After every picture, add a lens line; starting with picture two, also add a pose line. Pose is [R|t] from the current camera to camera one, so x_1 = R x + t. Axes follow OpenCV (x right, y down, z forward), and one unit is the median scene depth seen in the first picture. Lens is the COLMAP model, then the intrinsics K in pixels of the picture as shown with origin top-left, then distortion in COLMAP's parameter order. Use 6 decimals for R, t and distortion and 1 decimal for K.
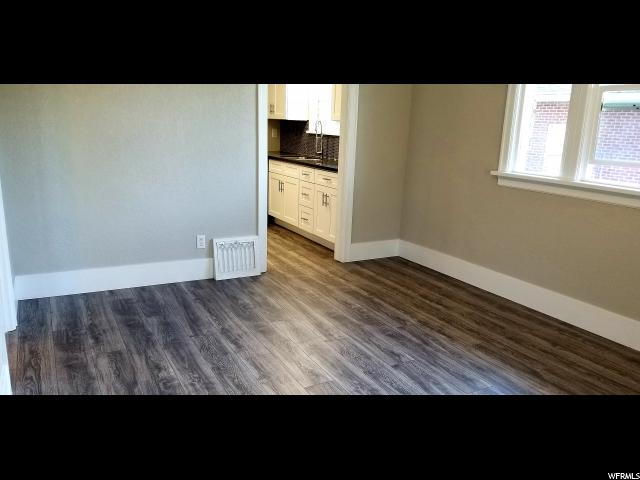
lens RADIAL K [[501.1, 0, 346.6], [0, 501.1, 232.0], [0, 0, 1]] dist [0.075871, -0.116135]
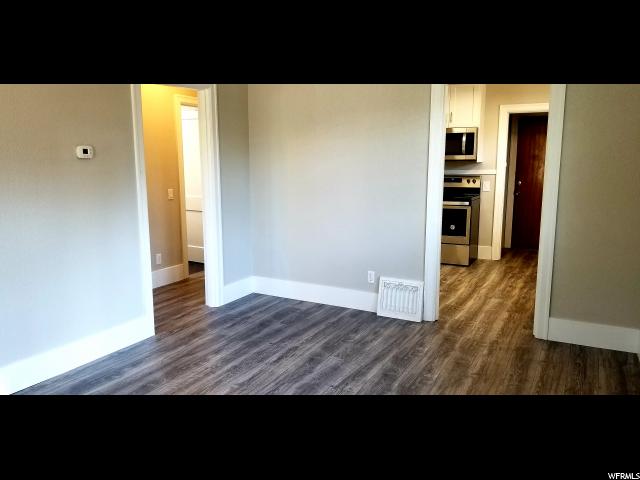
lens RADIAL K [[501.1, 0, 323.2], [0, 501.1, 242.7], [0, 0, 1]] dist [0.075871, -0.116135]
pose [[0.499774, 0.095094, -0.860920, 0.634807], [-0.158960, 0.987143, 0.016758, -0.059851], [0.851444, 0.128476, 0.508465, 0.376801]]
